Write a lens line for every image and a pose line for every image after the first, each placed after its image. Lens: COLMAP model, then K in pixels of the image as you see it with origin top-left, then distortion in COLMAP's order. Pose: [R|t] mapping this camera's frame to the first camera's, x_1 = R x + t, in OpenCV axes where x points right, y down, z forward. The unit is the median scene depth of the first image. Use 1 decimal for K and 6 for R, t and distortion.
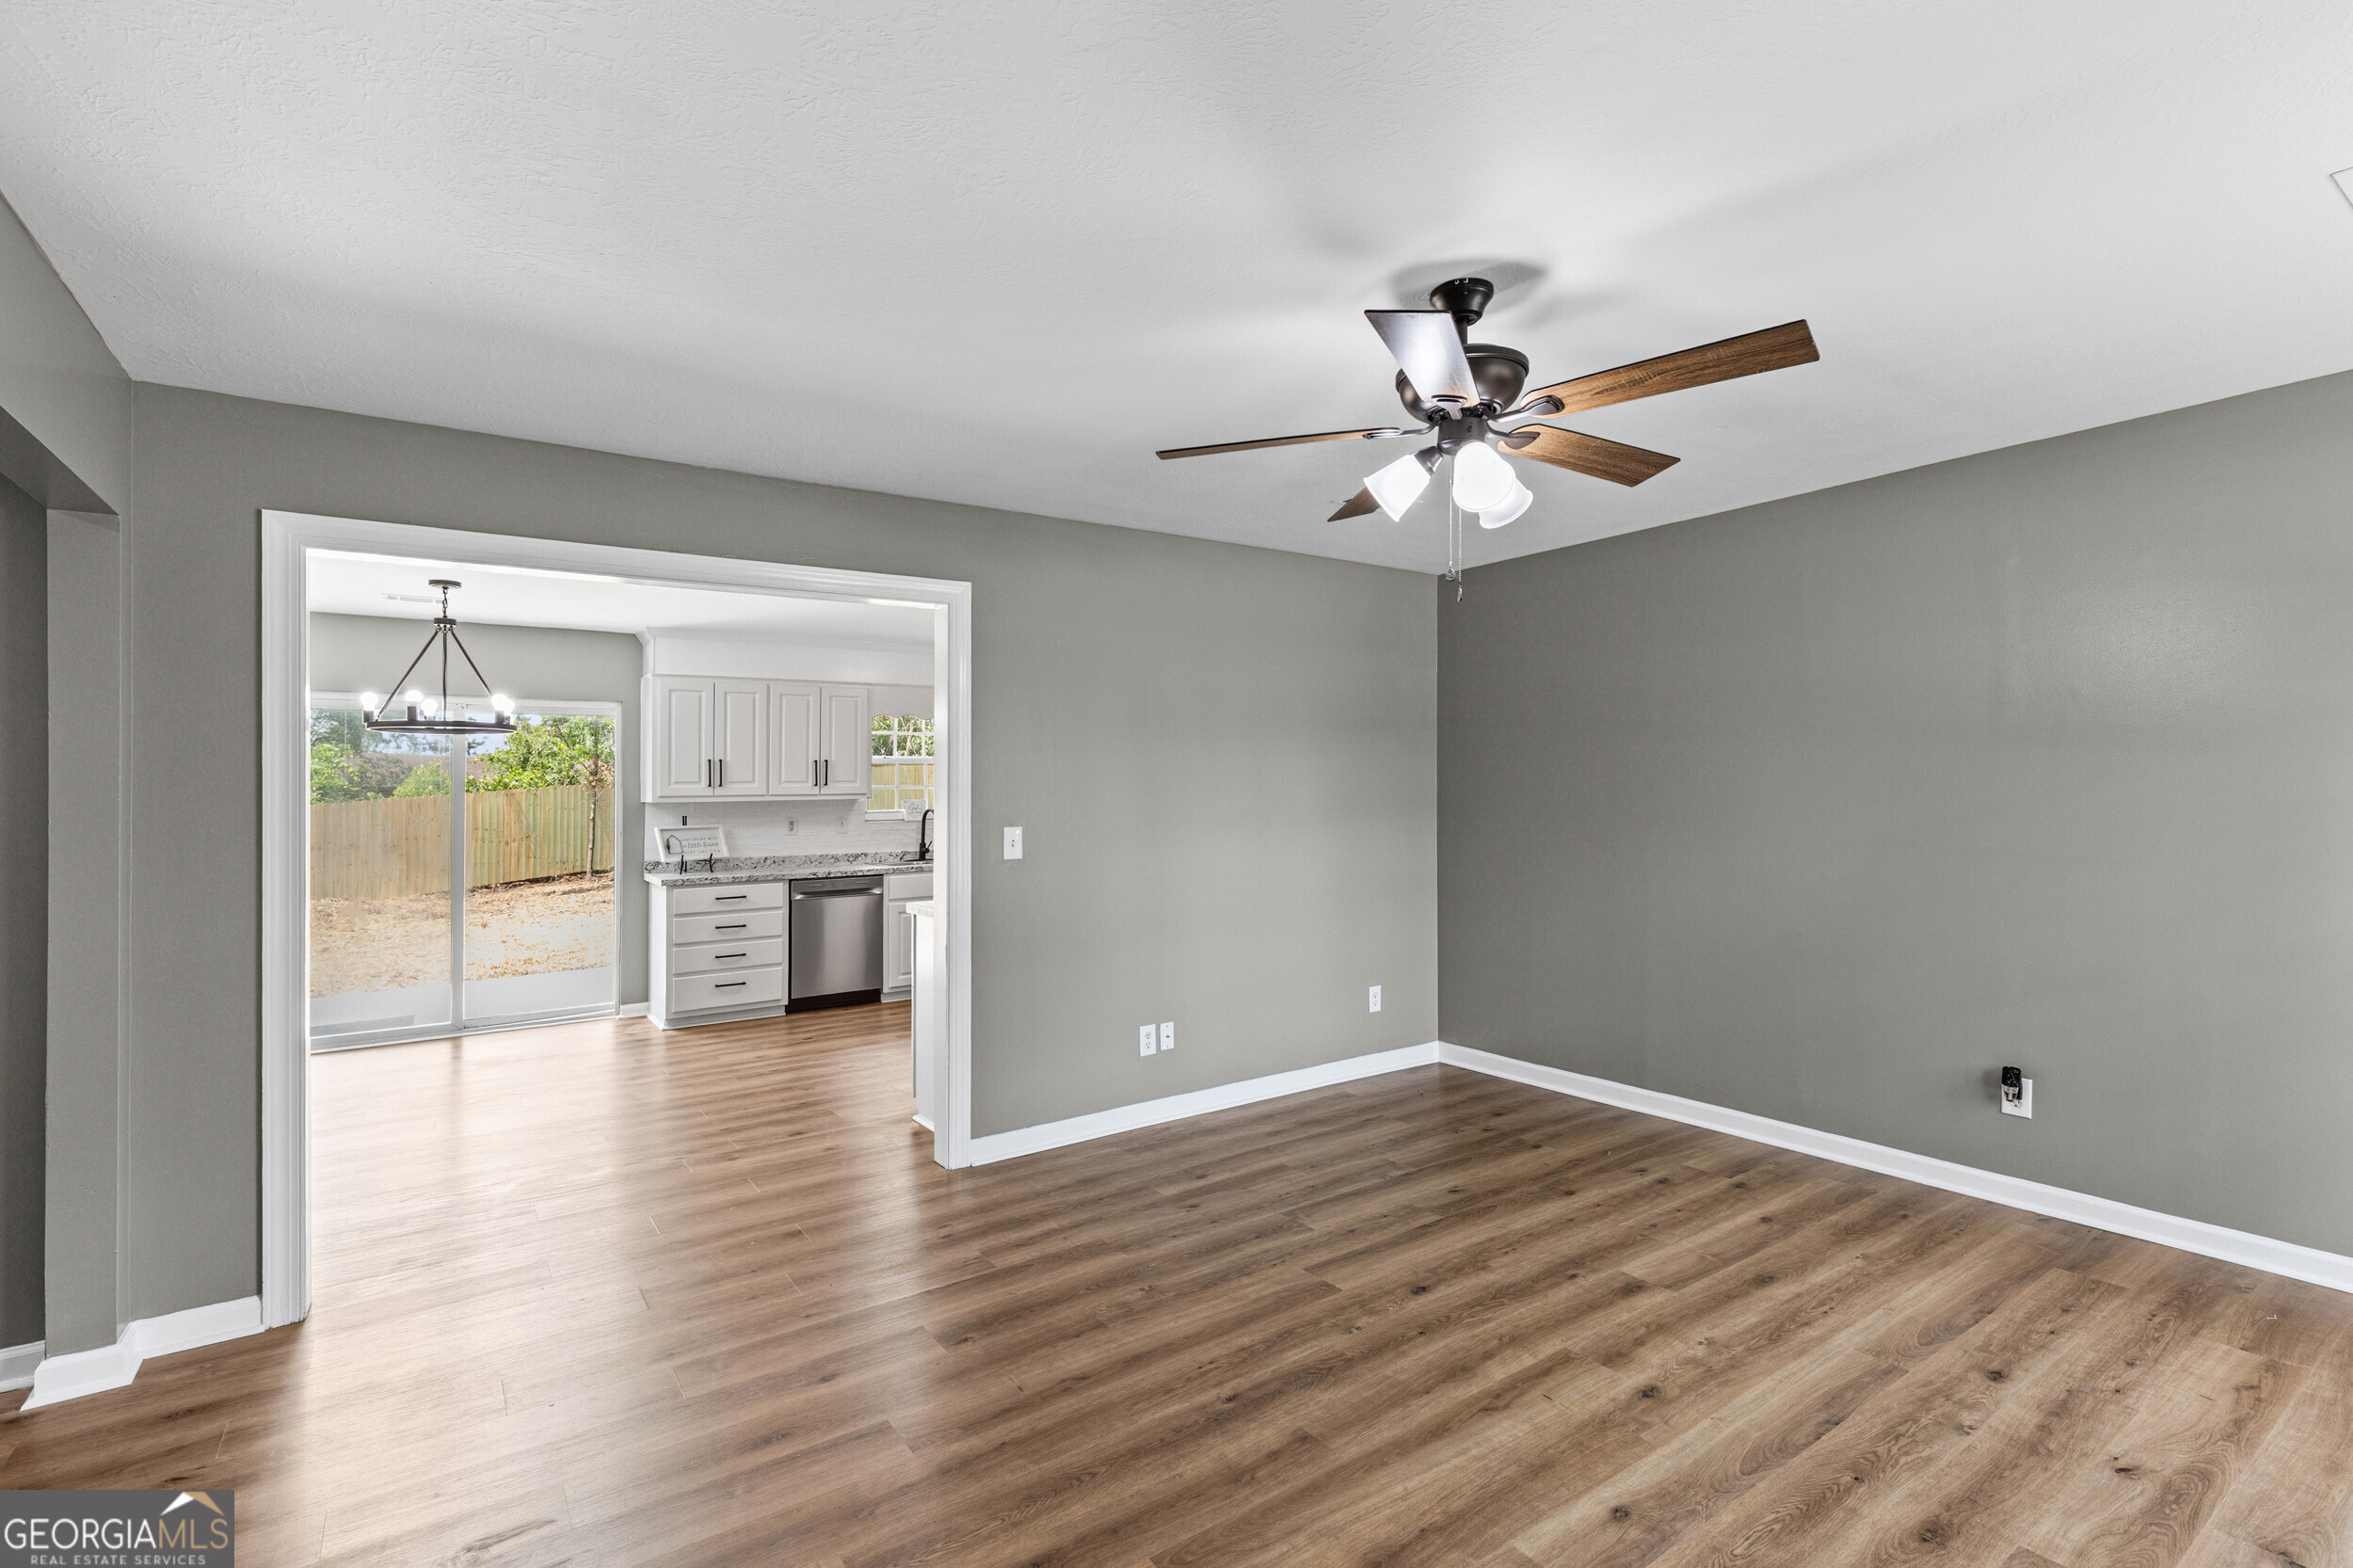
lens RADIAL K [[1082.5, 0, 1172.7], [0, 1082.5, 793.3], [0, 0, 1]] dist [0.004213, 0.000141]
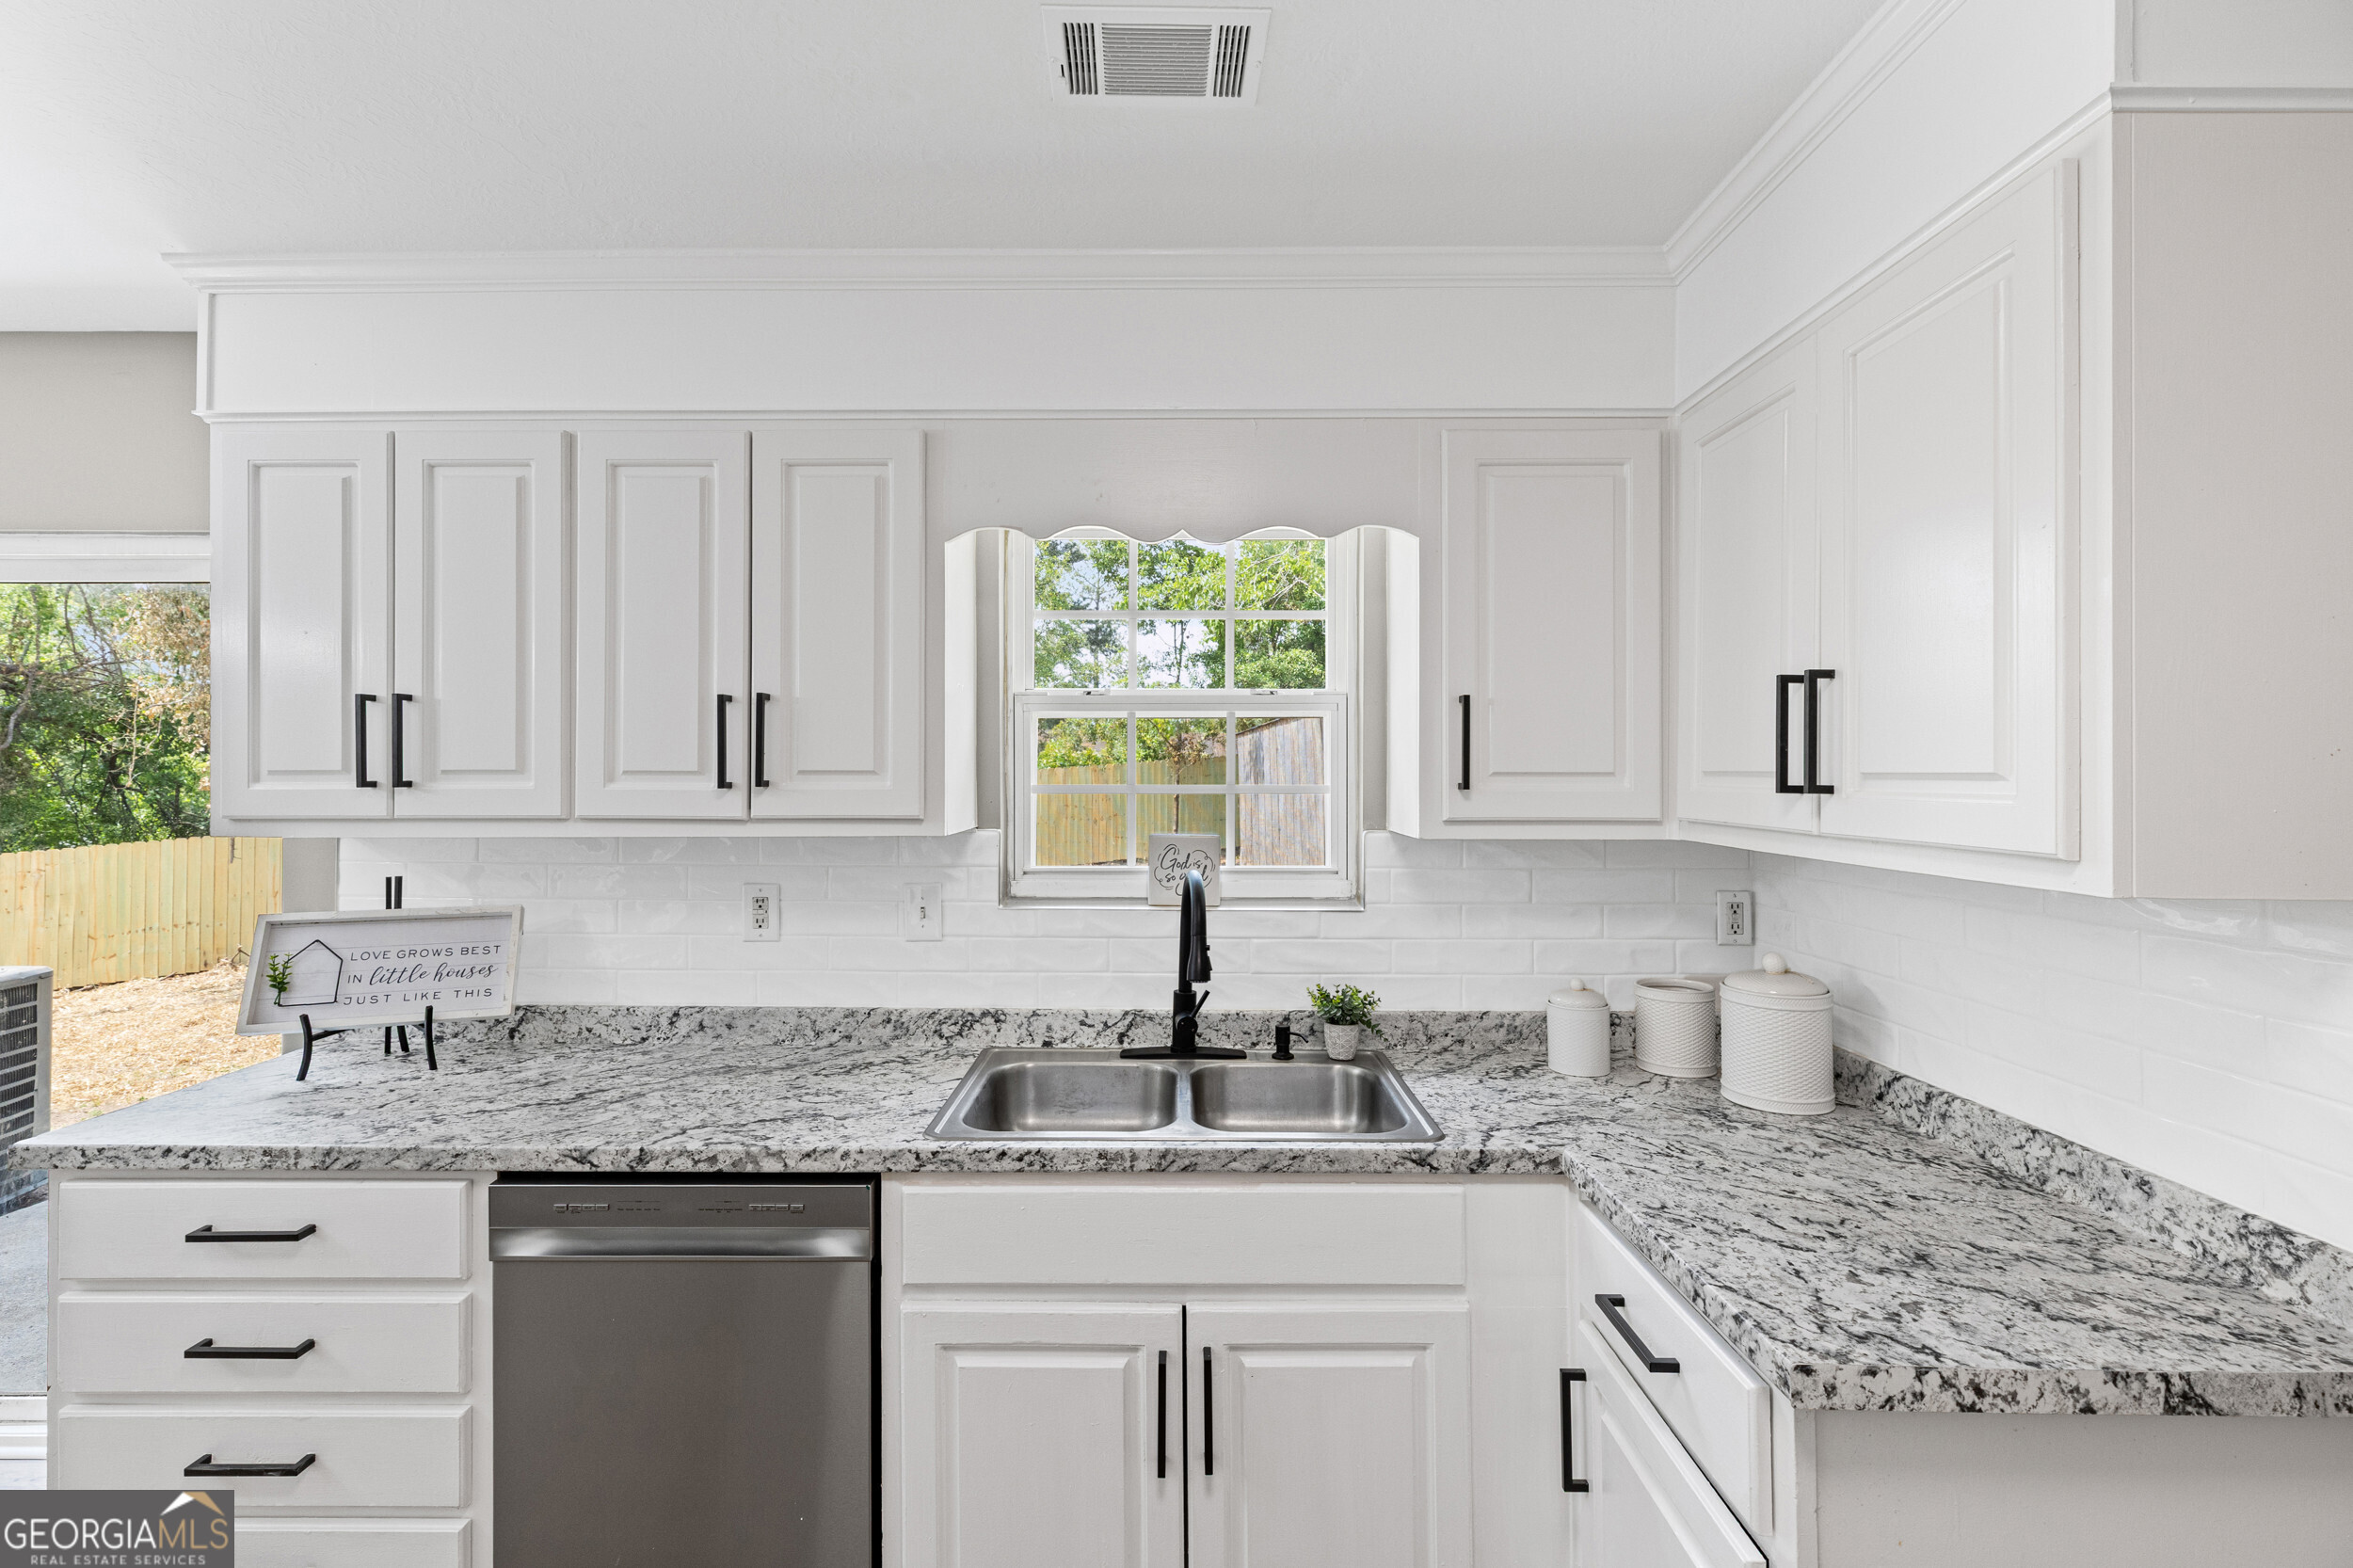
lens RADIAL K [[1065.3, 0, 1167.6], [0, 1065.3, 760.1], [0, 0, 1]] dist [0.004044, 0.000820]
pose [[0.811429, 0.009001, -0.584382, -0.139953], [-0.011261, 0.999937, -0.000236, -0.026211], [0.584342, 0.006772, 0.811479, 1.459626]]
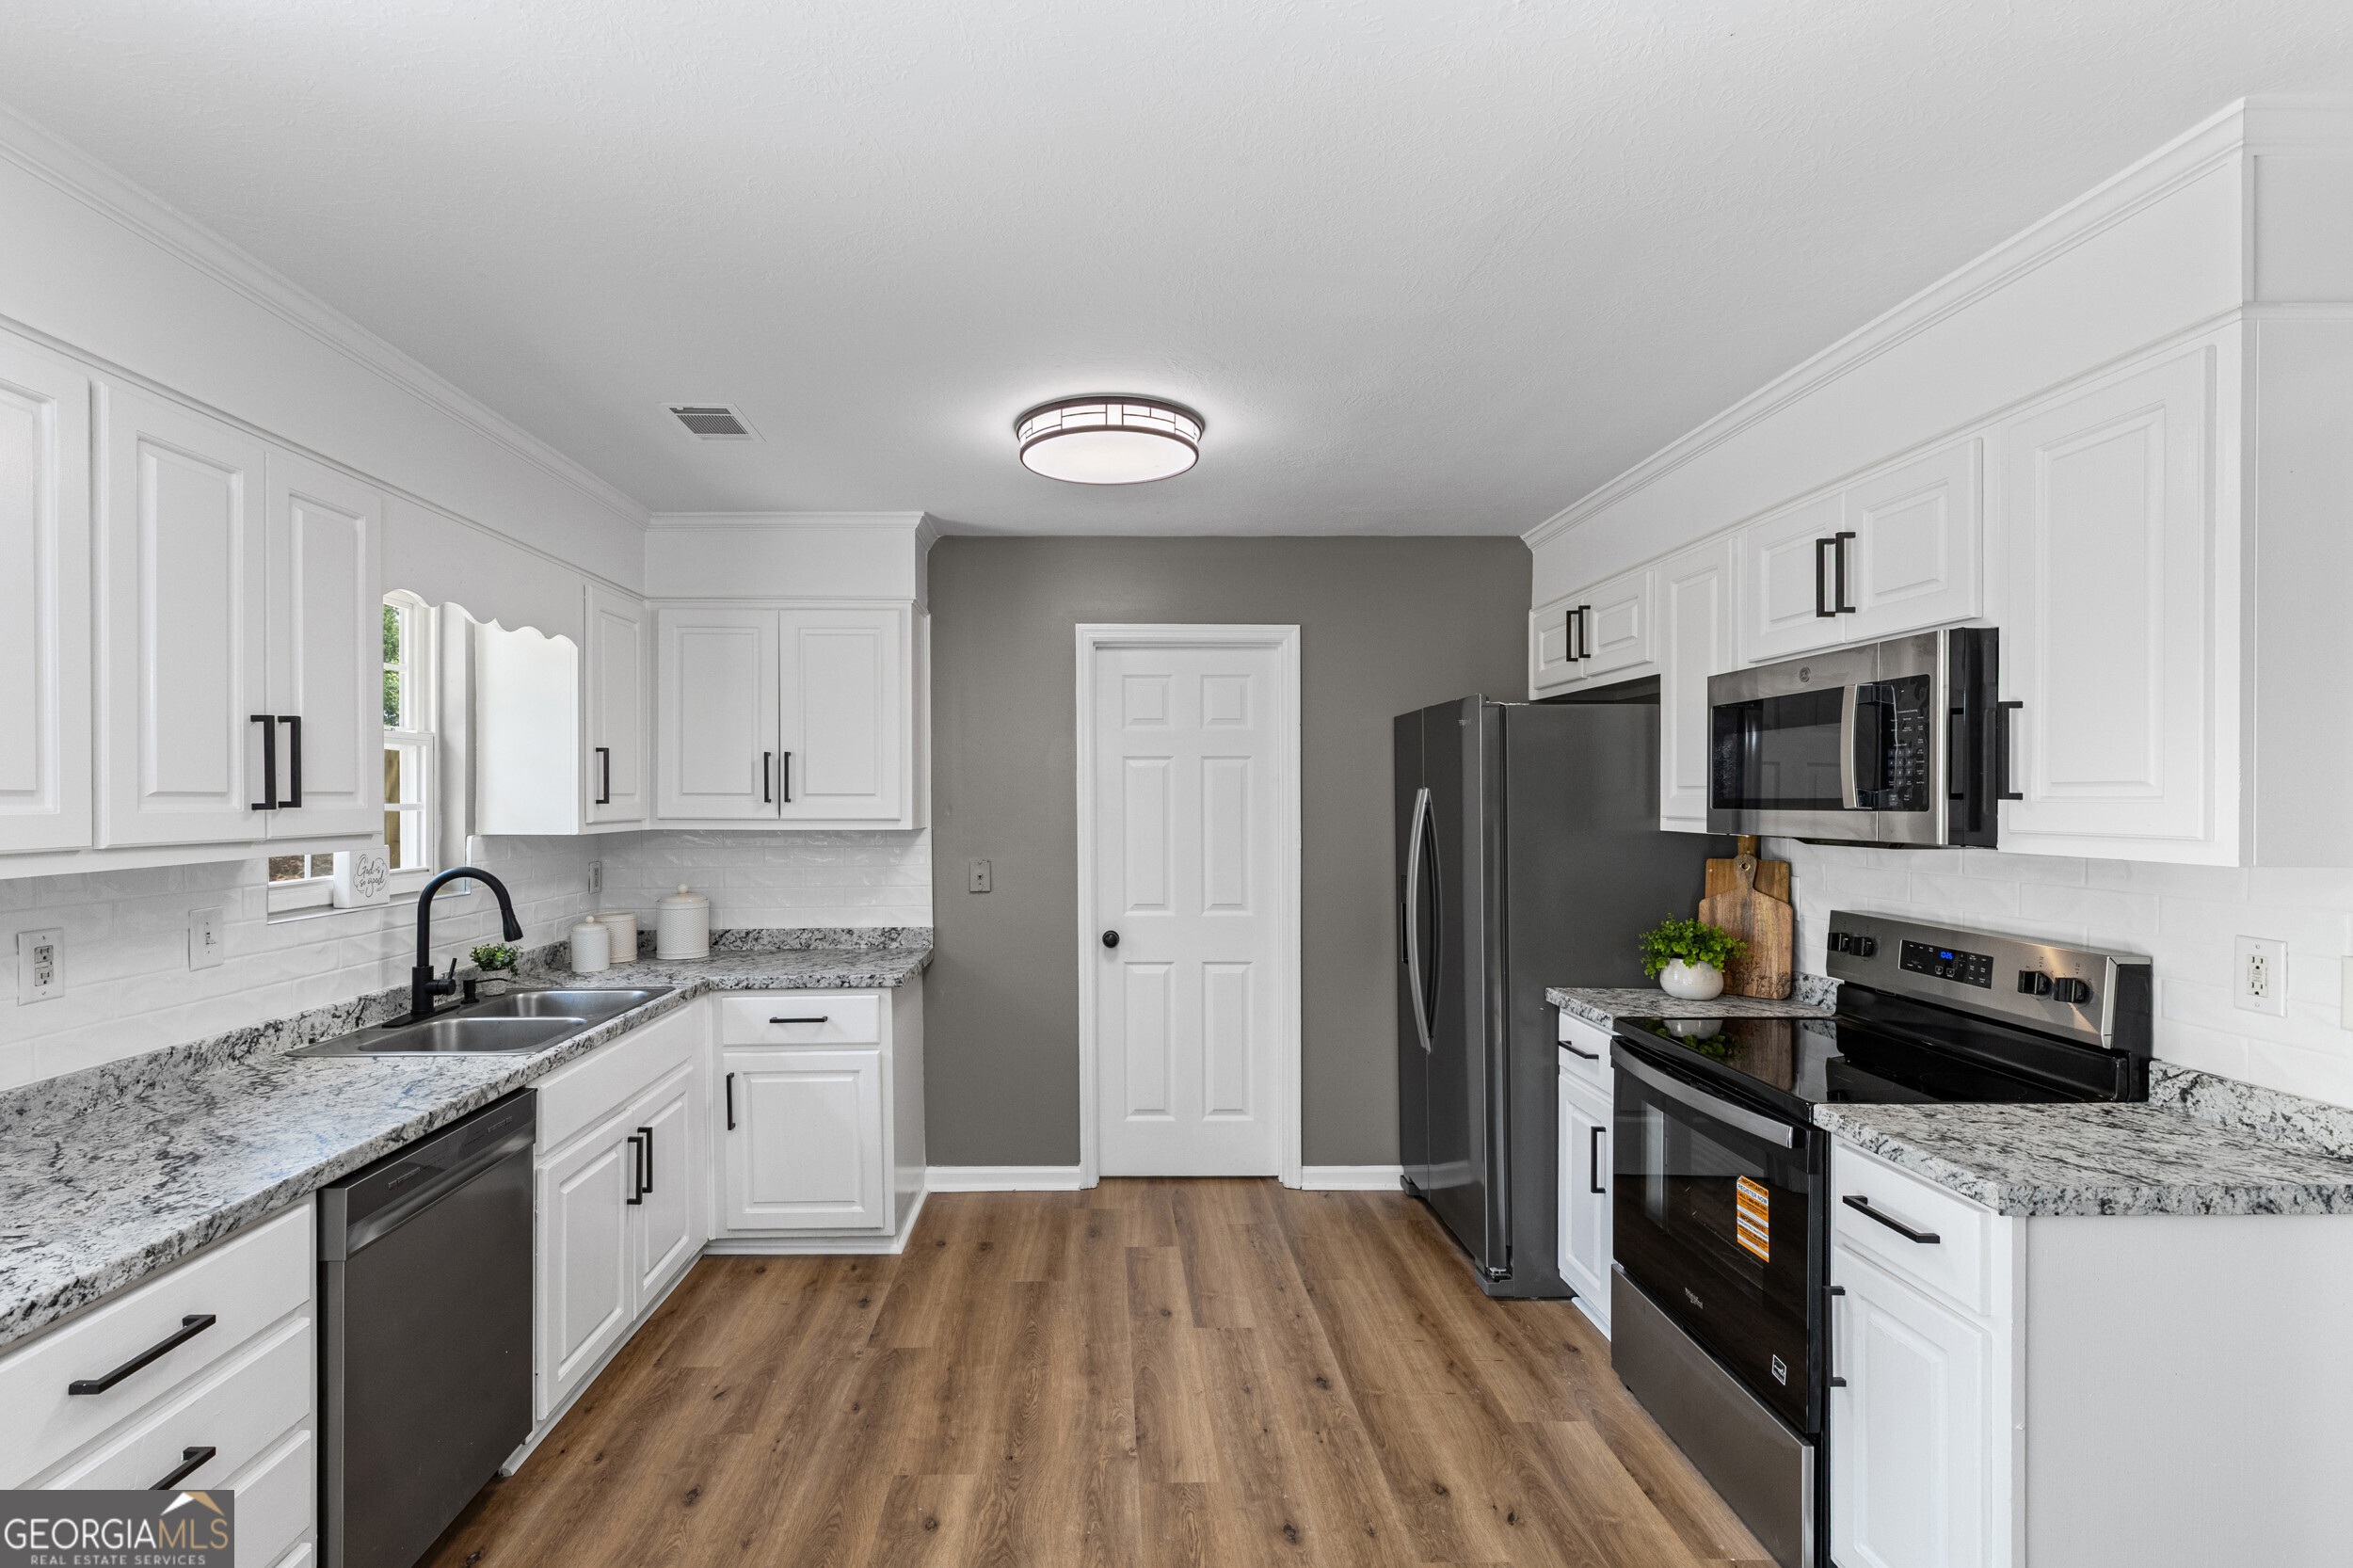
lens RADIAL K [[1088.0, 0, 1105.8], [0, 1088.0, 797.4], [0, 0, 1]] dist [0.002451, 0.000098]
pose [[0.566935, 0.012330, 0.823670, -0.752476], [-0.008366, 0.999923, -0.009210, -0.015659], [-0.823720, -0.001670, 0.566995, 1.156939]]
